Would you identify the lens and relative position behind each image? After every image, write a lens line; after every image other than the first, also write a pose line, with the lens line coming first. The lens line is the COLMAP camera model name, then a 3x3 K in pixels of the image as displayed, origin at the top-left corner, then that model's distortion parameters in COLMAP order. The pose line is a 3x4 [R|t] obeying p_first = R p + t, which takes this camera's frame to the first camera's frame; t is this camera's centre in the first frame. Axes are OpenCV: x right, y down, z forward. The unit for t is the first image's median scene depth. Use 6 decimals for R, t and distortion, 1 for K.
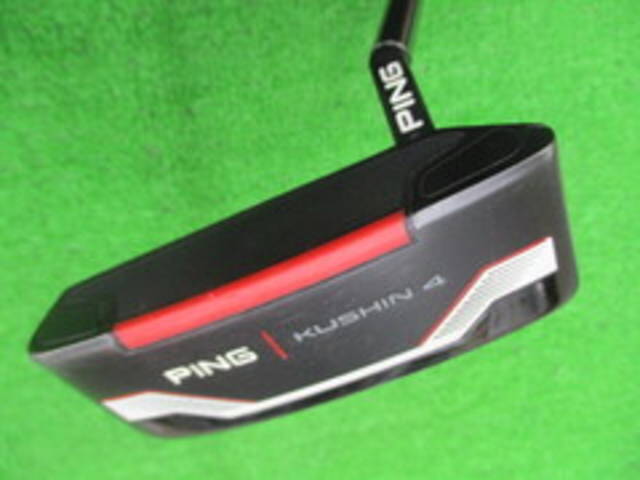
lens RADIAL K [[600.3, 0, 322.7], [0, 600.3, 238.3], [0, 0, 1]] dist [-0.061311, 0.000000]
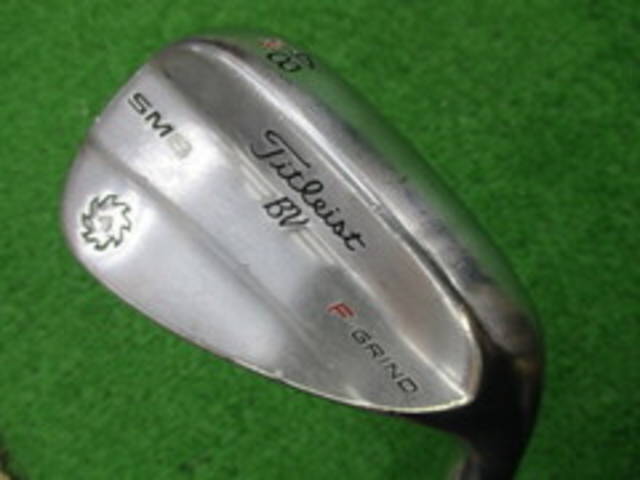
lens RADIAL K [[600.3, 0, 318.9], [0, 600.3, 239.4], [0, 0, 1]] dist [-0.061311, 0.000000]
pose [[-0.802307, 0.515486, 0.300962, 0.003033], [-0.551976, -0.832627, -0.045342, -0.045118], [0.227216, -0.202502, 0.952558, 0.233755]]
